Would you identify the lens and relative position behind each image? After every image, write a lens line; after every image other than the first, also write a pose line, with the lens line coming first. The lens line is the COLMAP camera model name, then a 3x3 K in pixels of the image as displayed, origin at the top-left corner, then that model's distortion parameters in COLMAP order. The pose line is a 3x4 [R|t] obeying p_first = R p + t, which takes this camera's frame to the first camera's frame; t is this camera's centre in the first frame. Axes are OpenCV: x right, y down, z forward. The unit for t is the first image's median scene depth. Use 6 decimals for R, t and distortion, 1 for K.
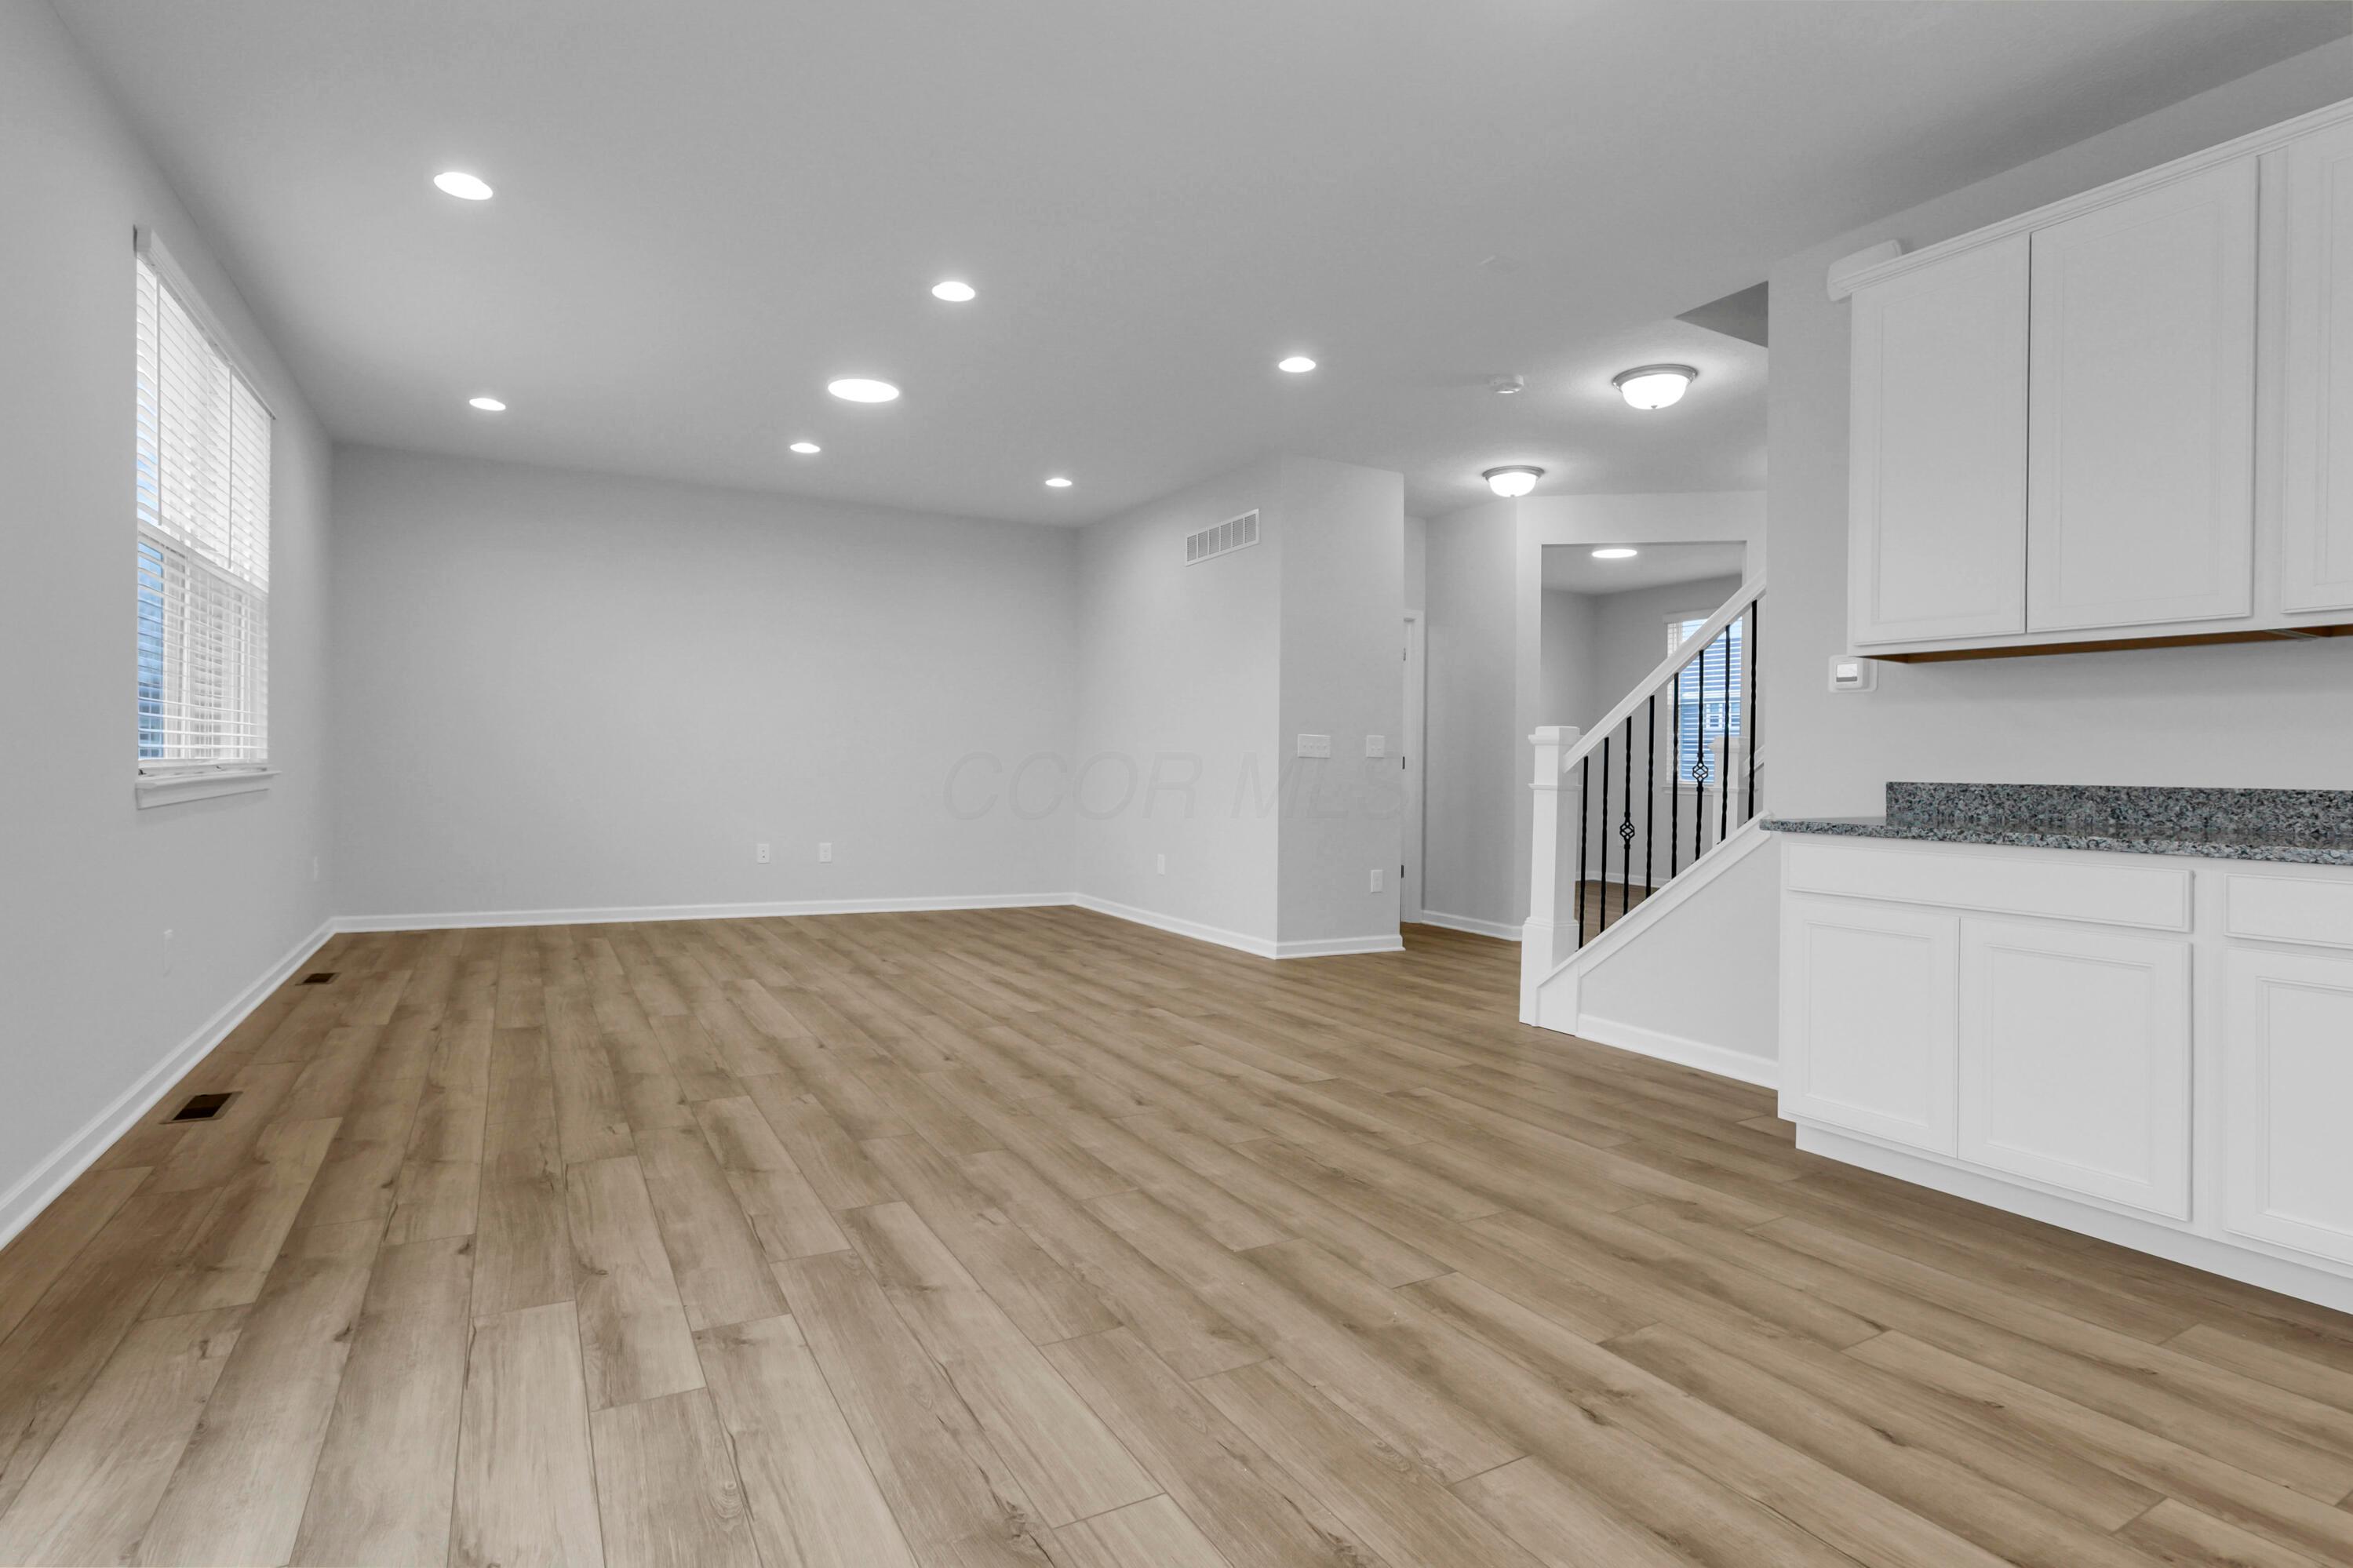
lens RADIAL K [[1110.1, 0, 1155.6], [0, 1110.1, 786.7], [0, 0, 1]] dist [-0.034773, 0.008994]
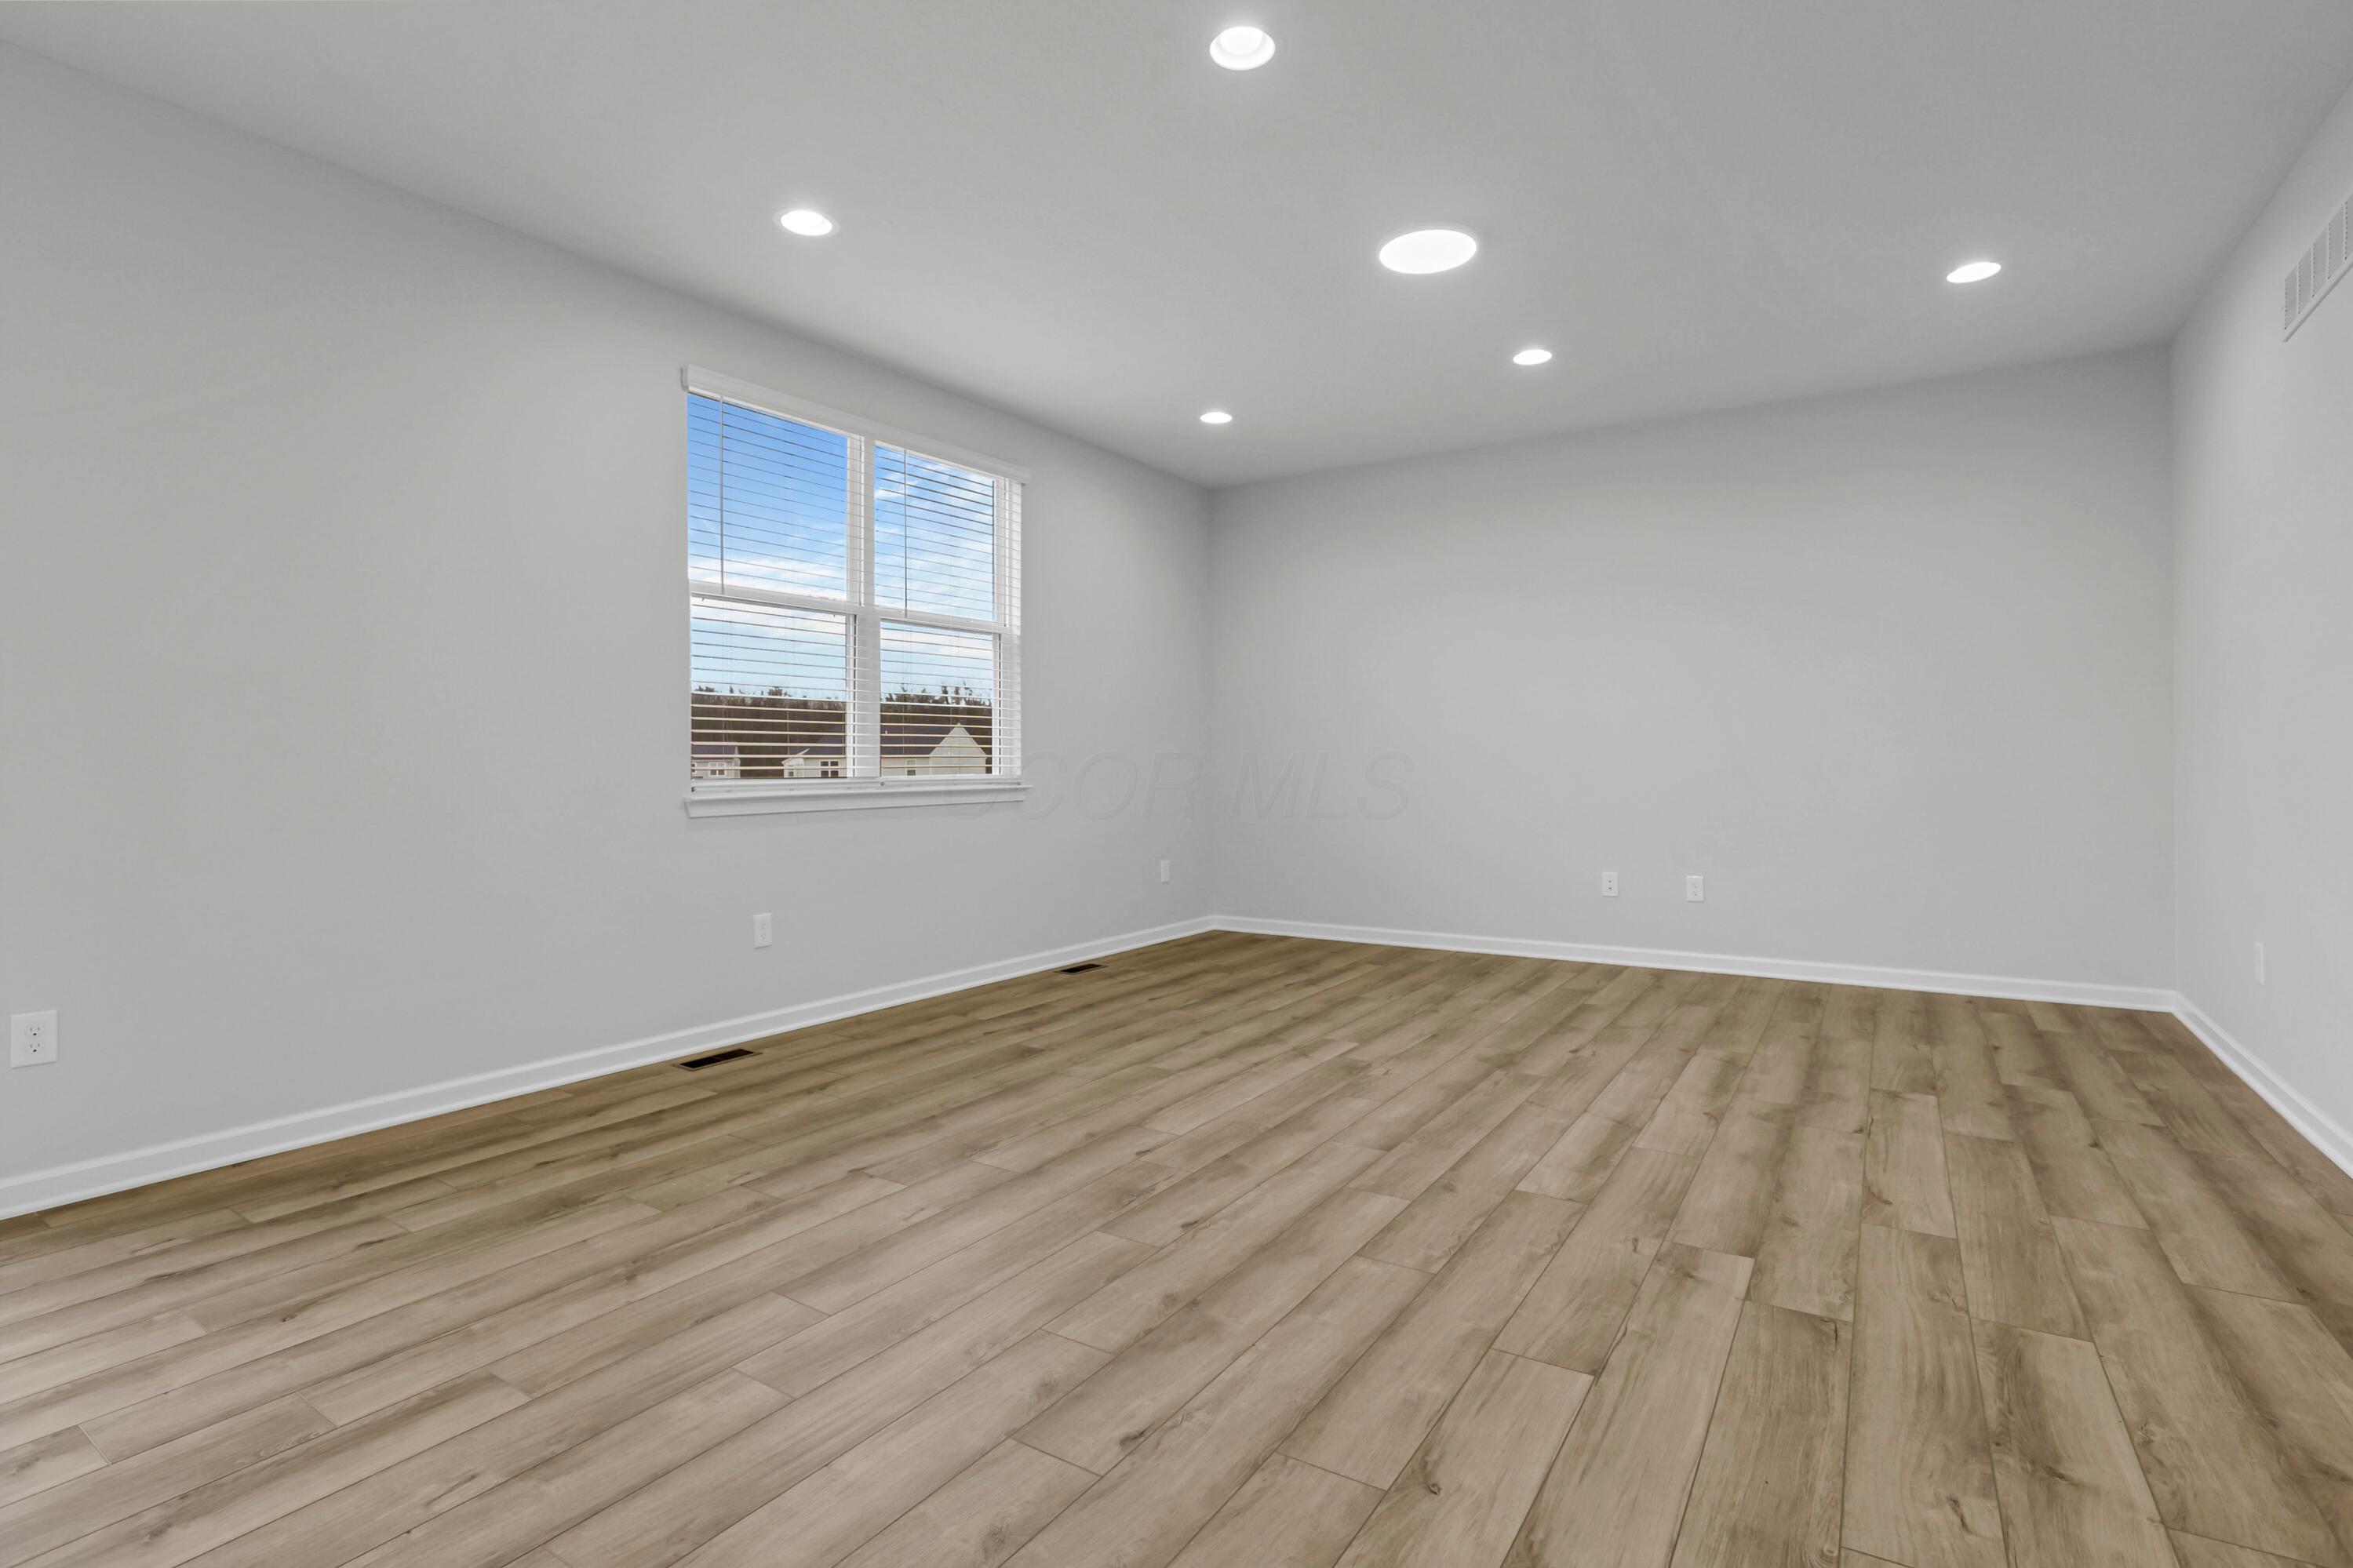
lens RADIAL K [[1110.1, 0, 1192.2], [0, 1110.1, 796.2], [0, 0, 1]] dist [-0.034773, 0.008994]
pose [[0.464591, -0.002865, -0.885521, 0.543422], [0.005057, 0.999987, -0.000582, -0.001844], [0.885511, -0.004207, 0.464599, 0.997184]]
